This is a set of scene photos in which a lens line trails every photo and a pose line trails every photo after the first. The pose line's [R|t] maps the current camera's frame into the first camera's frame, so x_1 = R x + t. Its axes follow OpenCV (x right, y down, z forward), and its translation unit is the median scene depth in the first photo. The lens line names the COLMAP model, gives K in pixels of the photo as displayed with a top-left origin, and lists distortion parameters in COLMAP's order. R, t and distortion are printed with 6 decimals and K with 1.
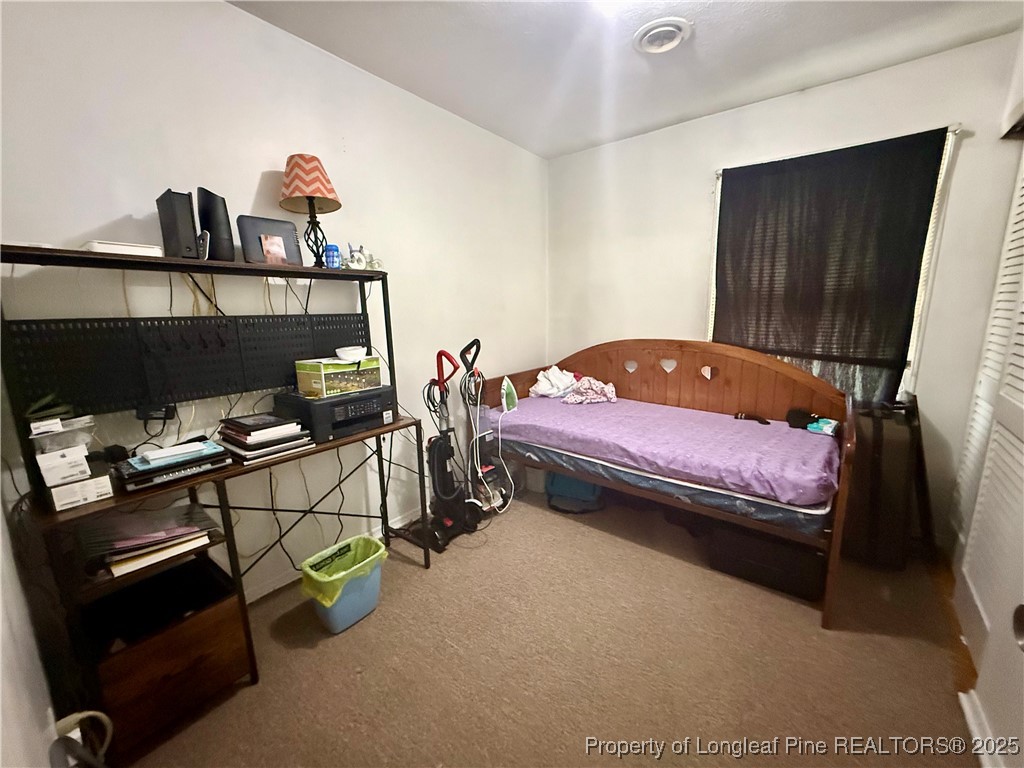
lens RADIAL K [[410.1, 0, 512.0], [0, 410.1, 384.0], [0, 0, 1]] dist [-0.000218, -0.000005]
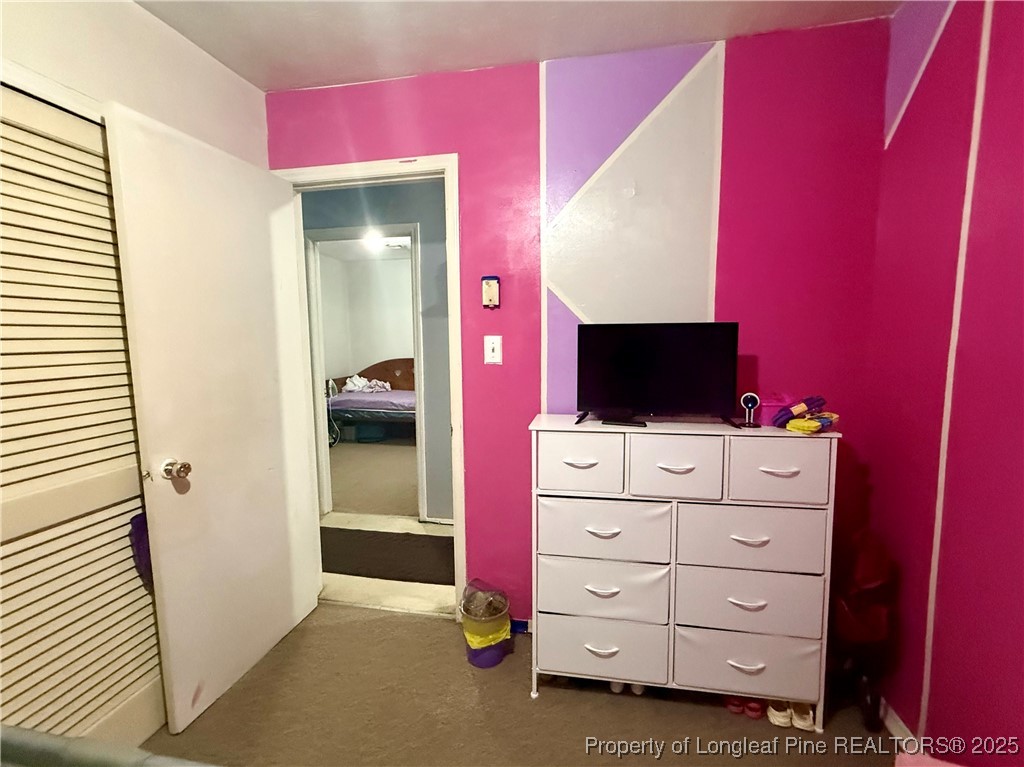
lens RADIAL K [[457.5, 0, 512.0], [0, 457.5, 383.5], [0, 0, 1]] dist [-0.000285, -0.000015]
pose [[0.892594, -0.038115, 0.449248, -0.202363], [0.079103, 0.994203, -0.072816, 0.207974], [-0.443869, 0.100532, 0.890435, -1.169334]]
